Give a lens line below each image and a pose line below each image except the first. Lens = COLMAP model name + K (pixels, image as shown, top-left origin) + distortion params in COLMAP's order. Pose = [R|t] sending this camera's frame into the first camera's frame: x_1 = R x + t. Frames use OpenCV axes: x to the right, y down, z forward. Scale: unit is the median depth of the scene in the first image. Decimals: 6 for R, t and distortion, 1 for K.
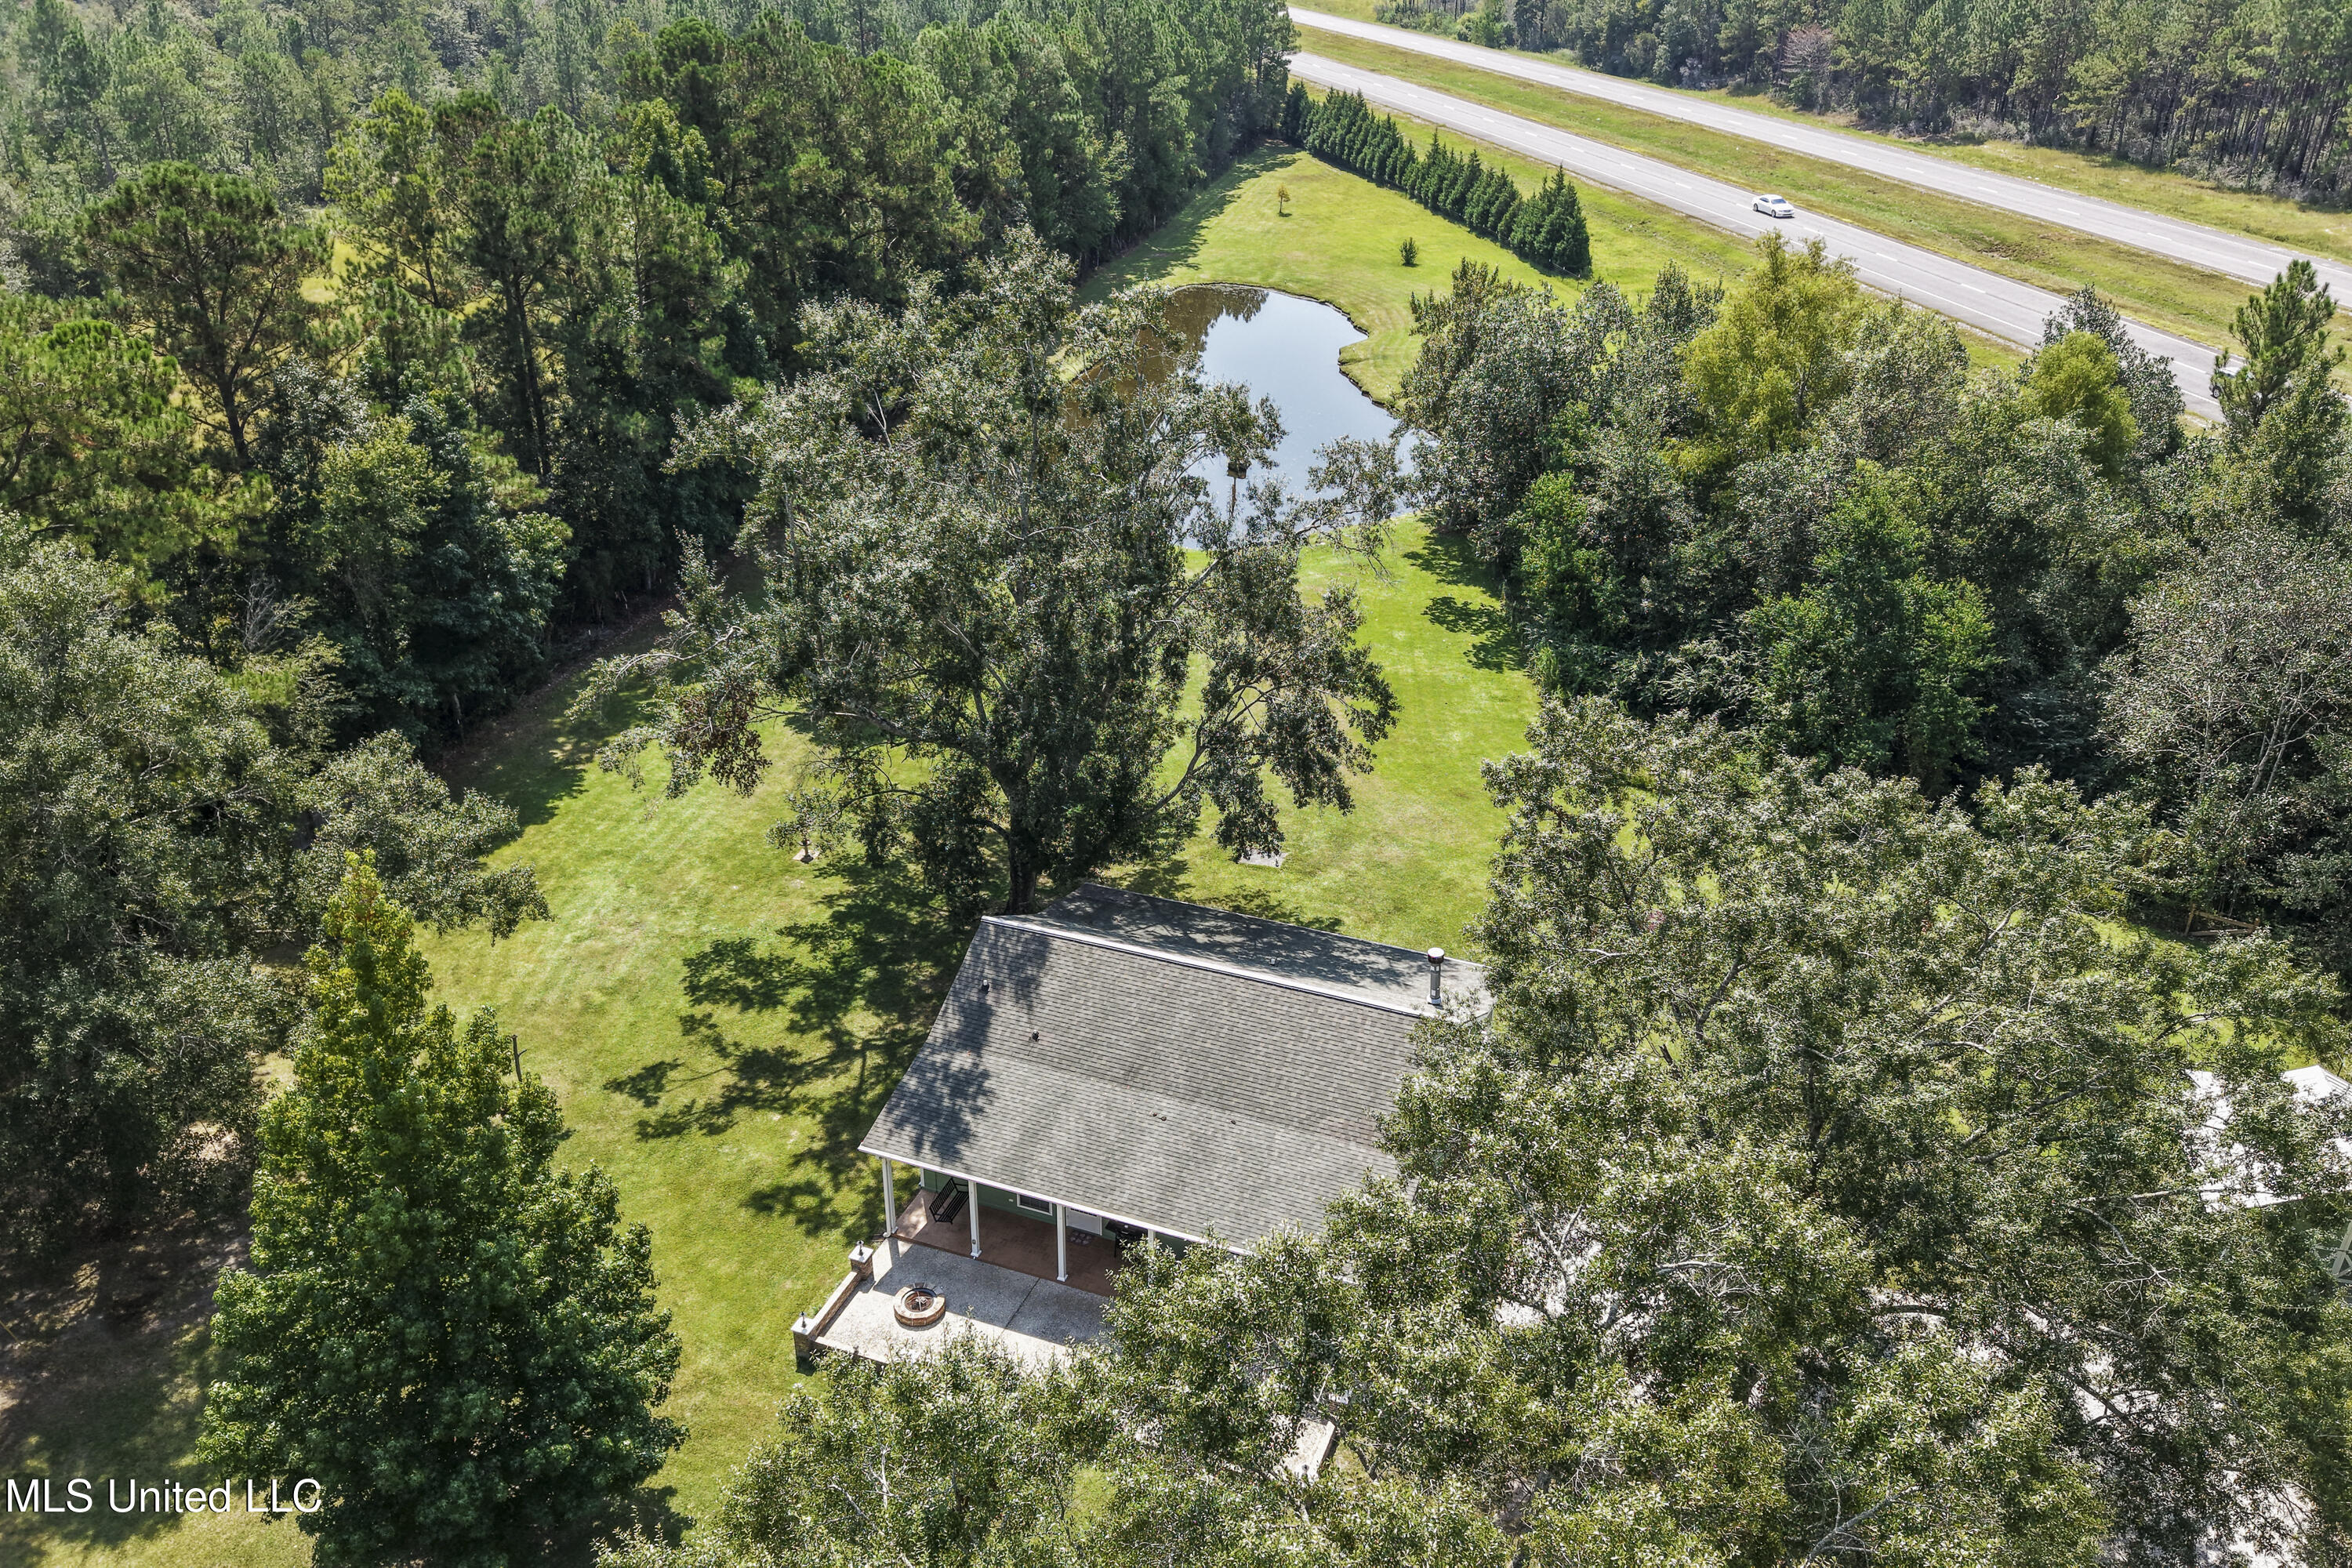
lens RADIAL K [[1847.7, 0, 1170.9], [0, 1847.7, 775.0], [0, 0, 1]] dist [0.034789, -0.032443]
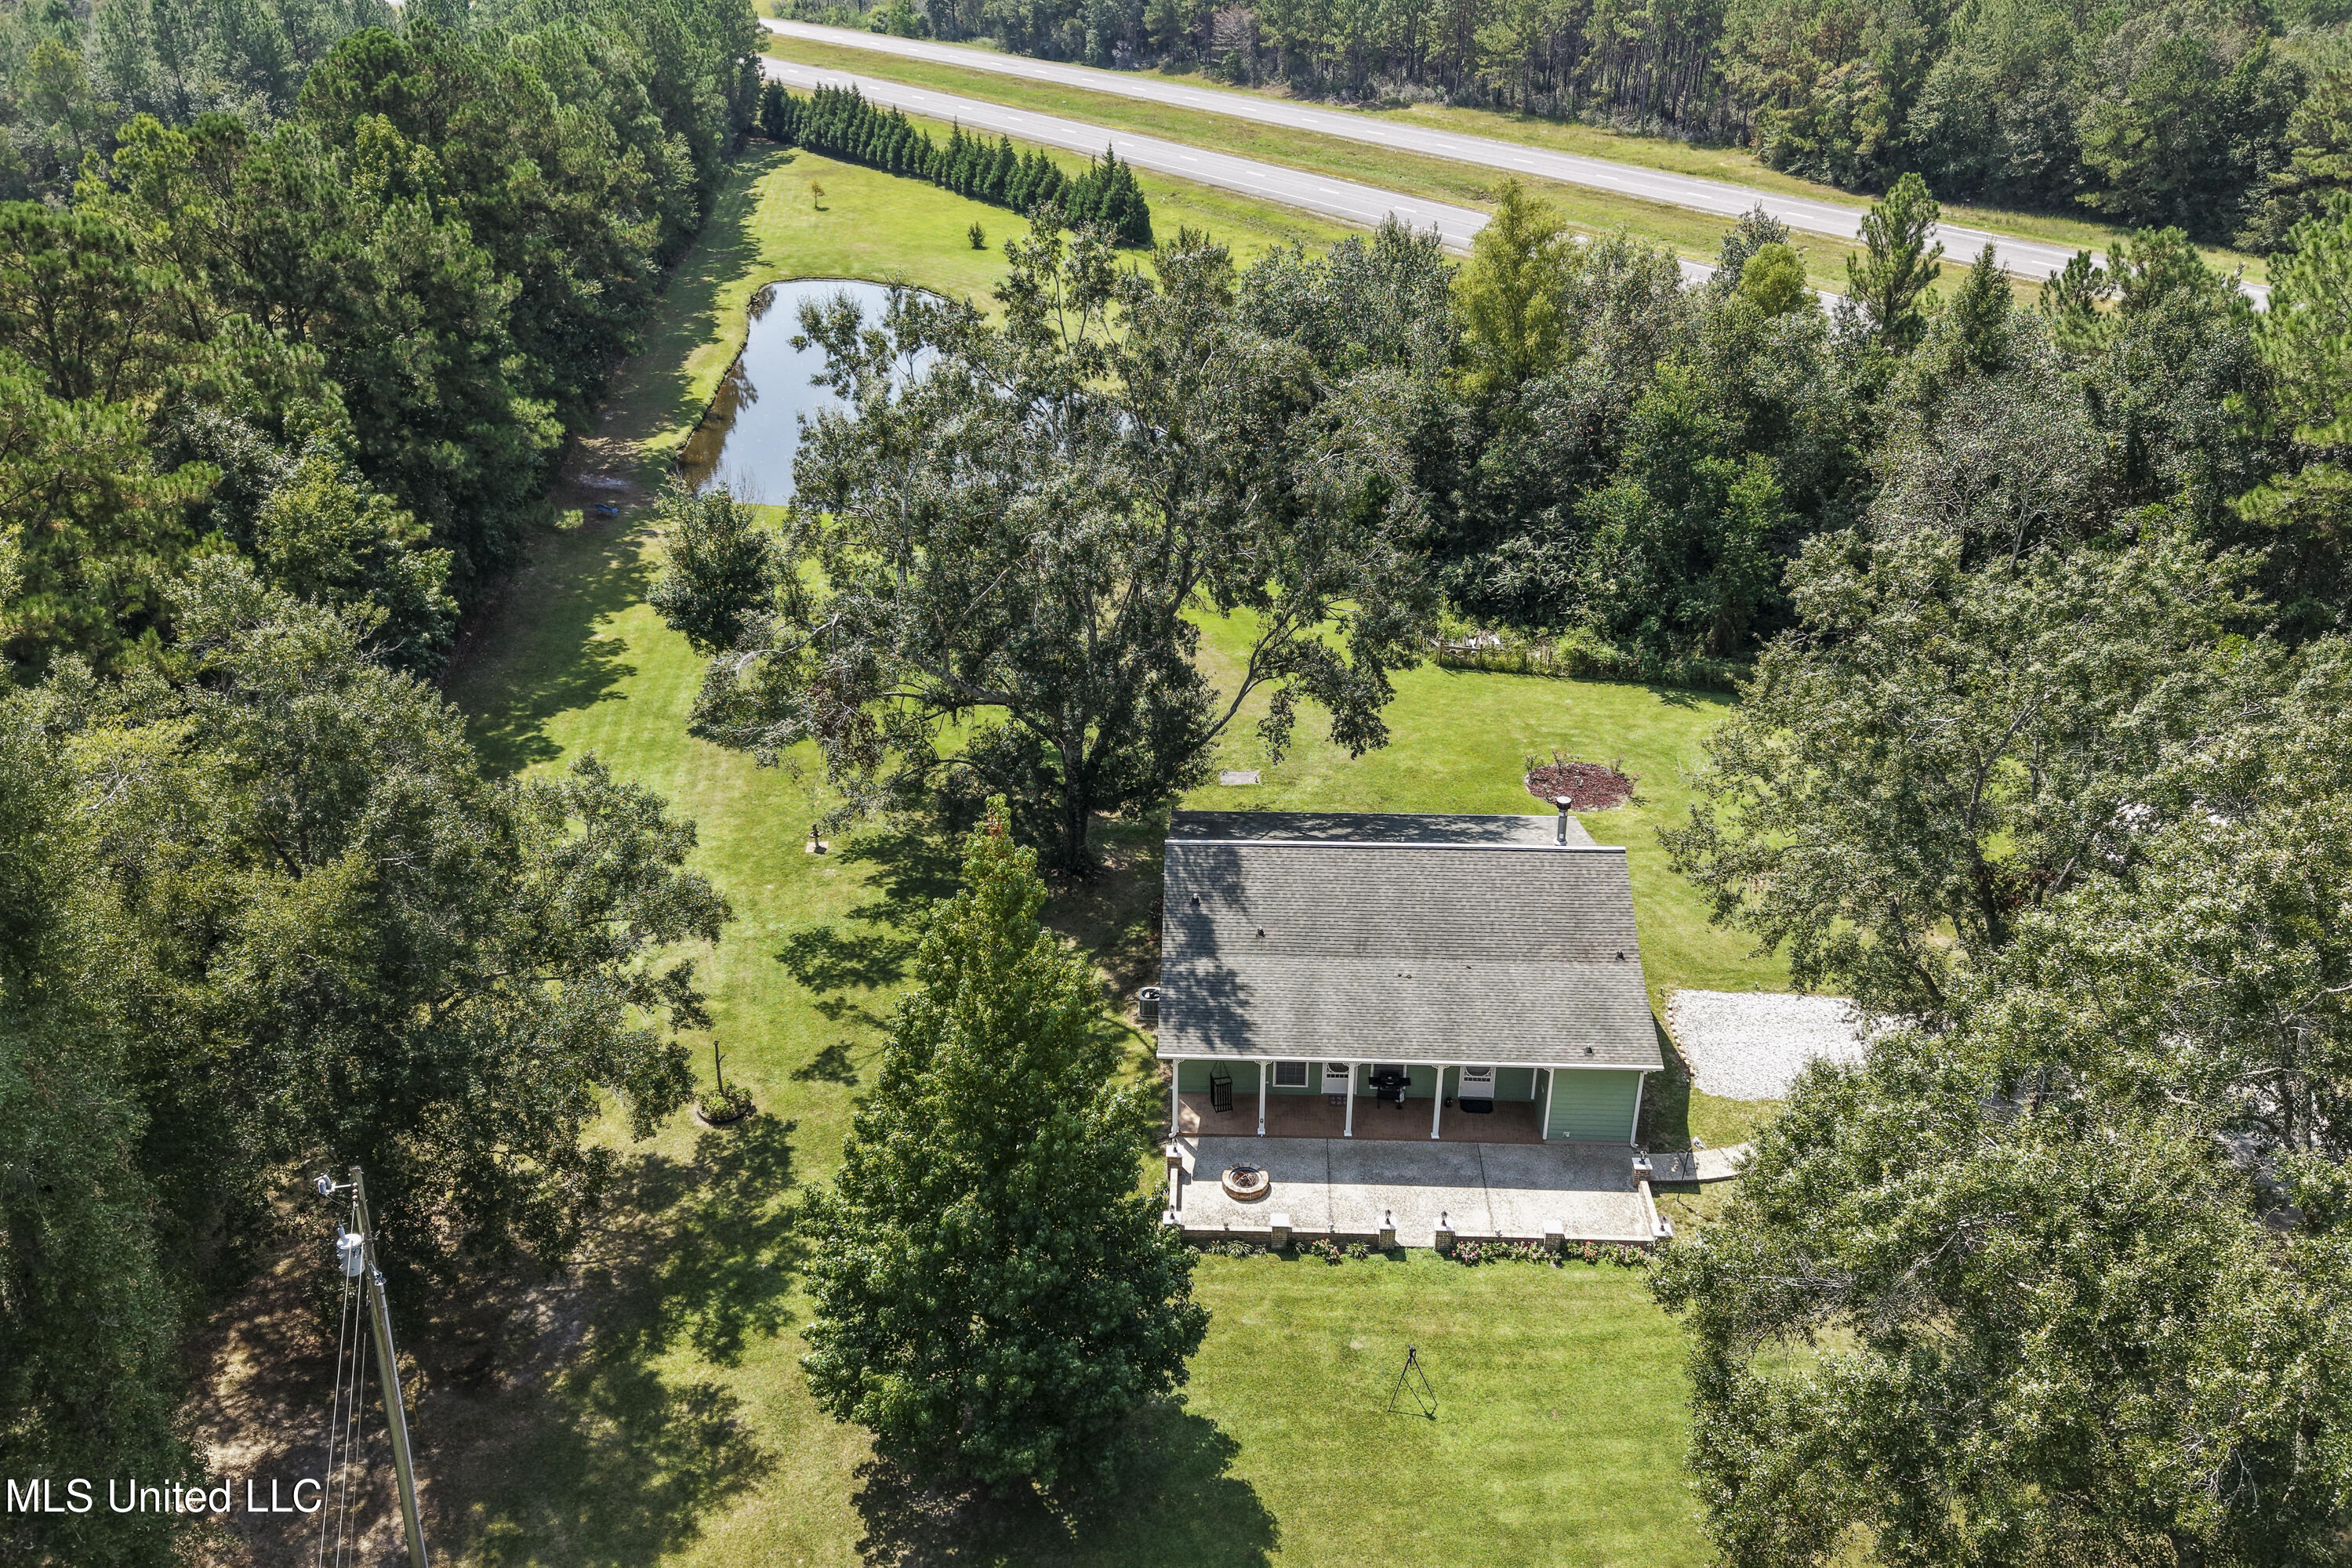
lens RADIAL K [[1847.7, 0, 1162.3], [0, 1847.7, 786.3], [0, 0, 1]] dist [0.034789, -0.032443]
pose [[0.942051, -0.159412, 0.295175, -0.122626], [0.157159, 0.987071, 0.031506, 0.003341], [-0.296381, 0.016709, 0.954924, -0.008777]]
